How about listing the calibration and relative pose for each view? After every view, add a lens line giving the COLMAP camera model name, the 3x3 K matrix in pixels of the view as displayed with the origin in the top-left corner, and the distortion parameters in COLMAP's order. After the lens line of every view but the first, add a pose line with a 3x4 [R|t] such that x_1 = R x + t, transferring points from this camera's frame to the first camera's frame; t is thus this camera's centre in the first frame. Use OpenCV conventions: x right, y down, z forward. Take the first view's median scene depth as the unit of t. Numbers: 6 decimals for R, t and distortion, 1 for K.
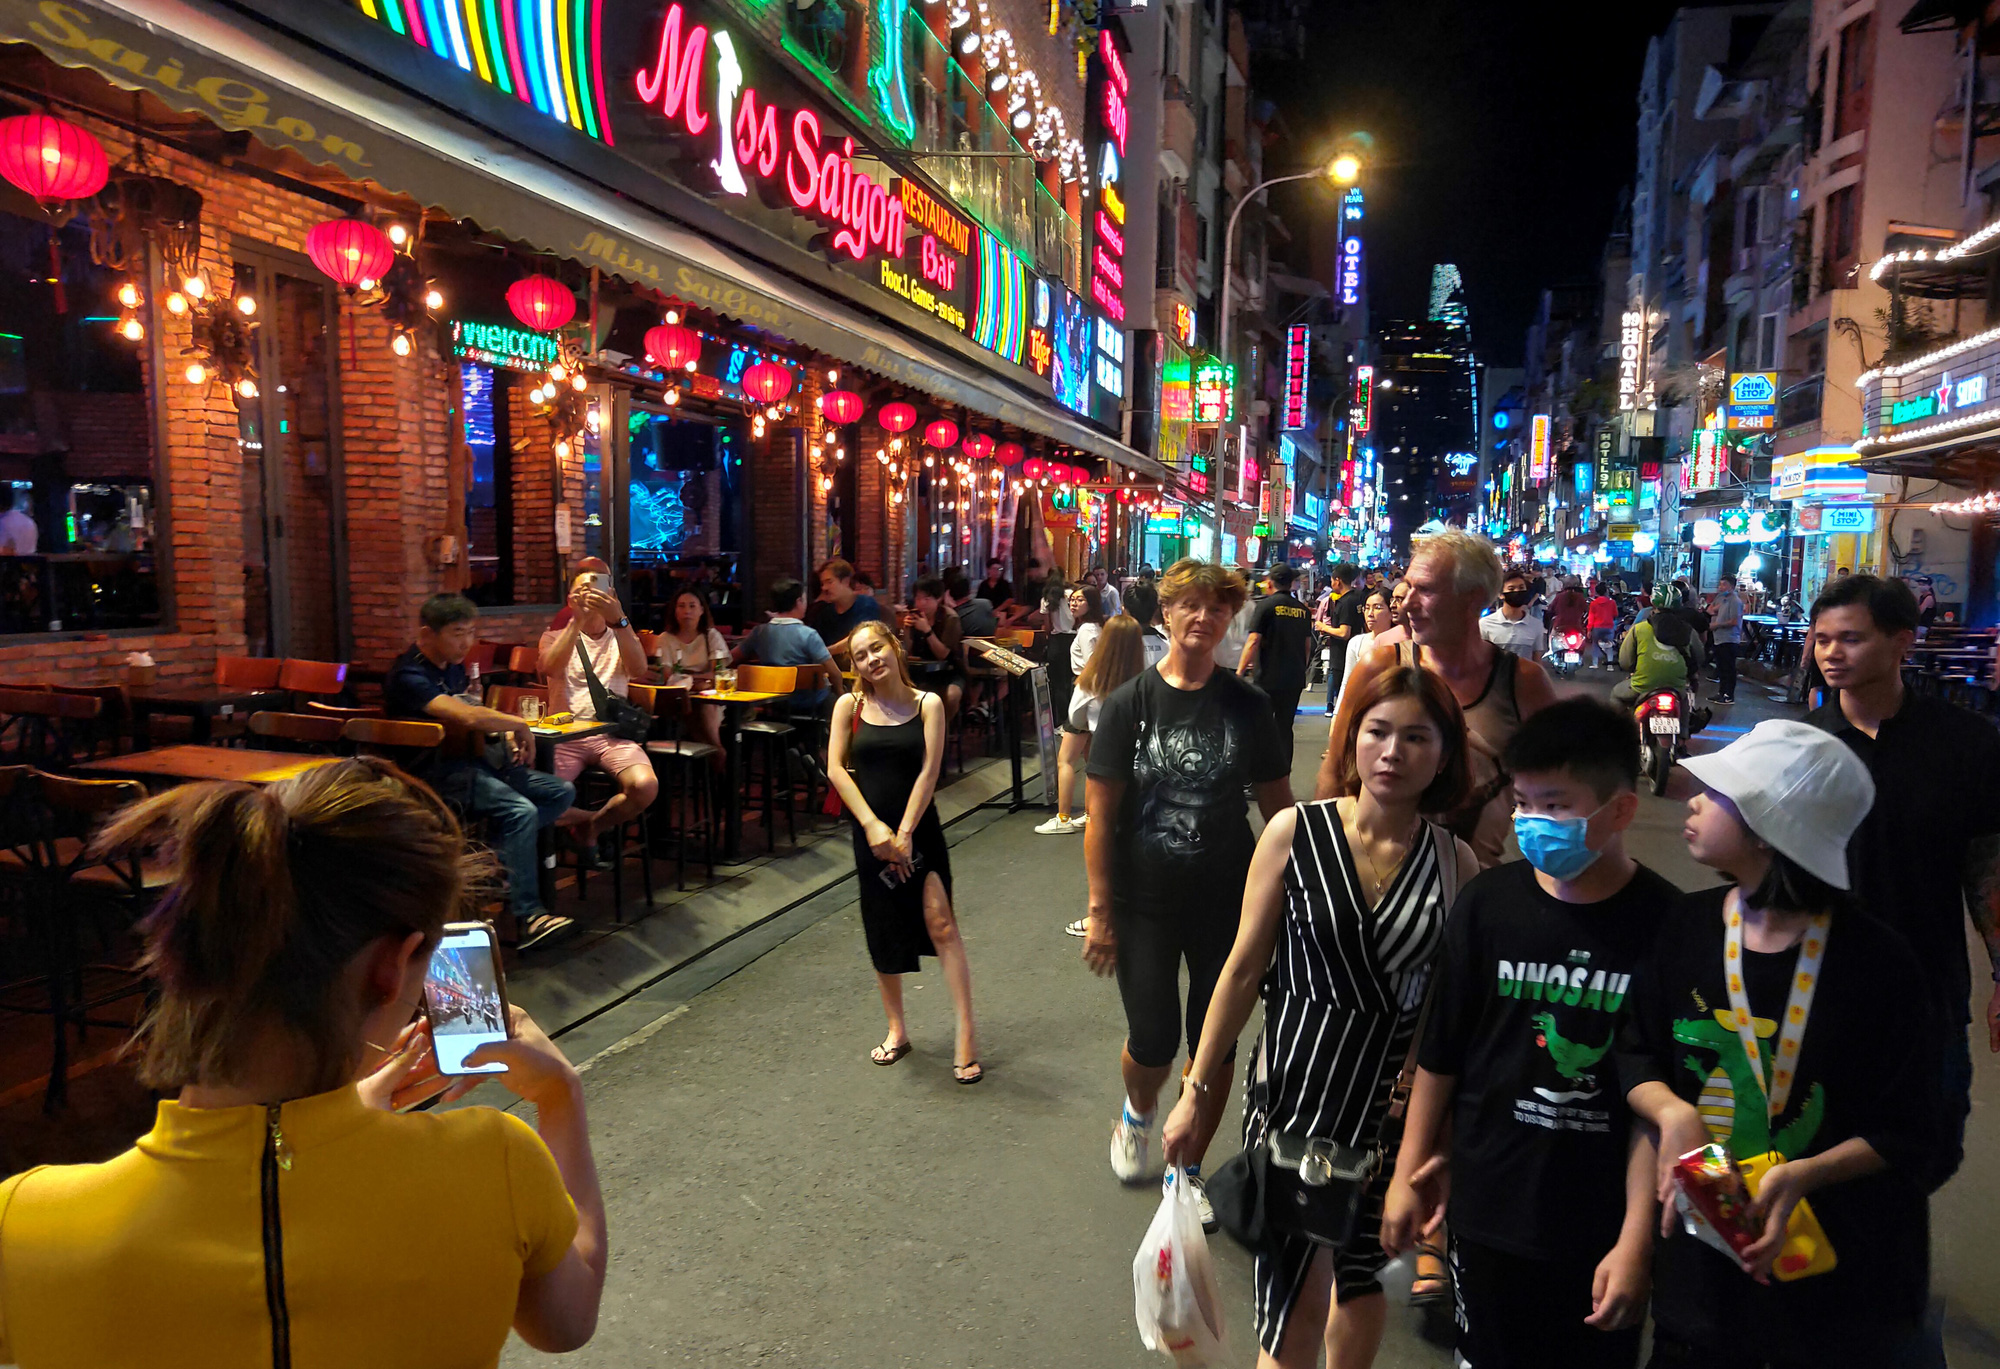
lens RADIAL K [[1601.8, 0, 990.2], [0, 1601.8, 732.1], [0, 0, 1]] dist [0.031555, -0.014484]
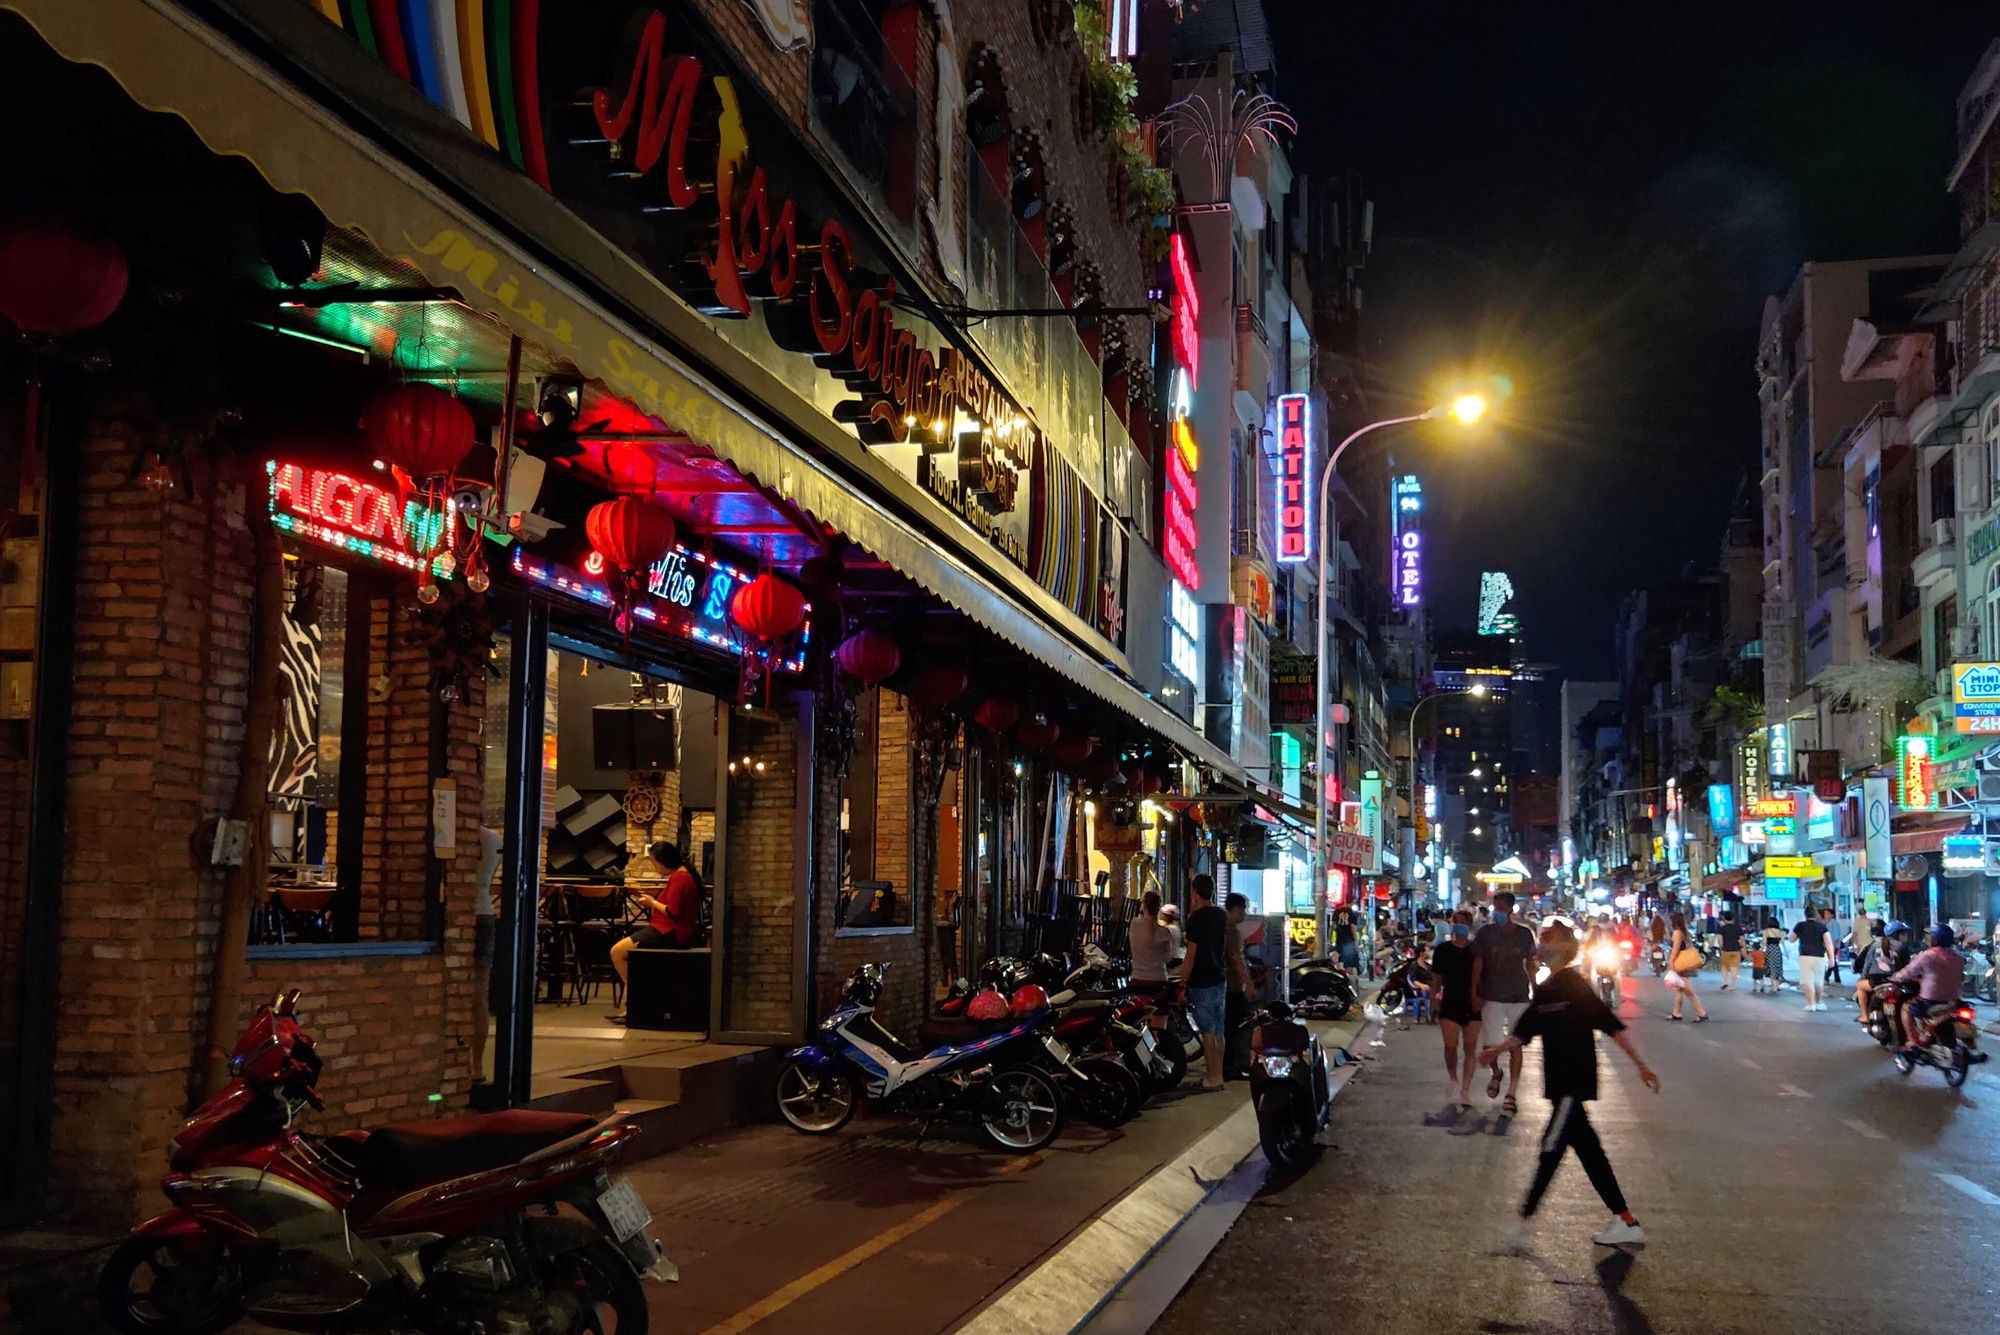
lens RADIAL K [[1835.9, 0, 950.4], [0, 1835.9, 739.2], [0, 0, 1]] dist [0.018419, 0.003785]
pose [[0.999939, 0.000487, -0.011073, -0.028183], [-0.002655, 0.980482, -0.196591, -0.008081], [0.010761, 0.196608, 0.980423, 0.136264]]
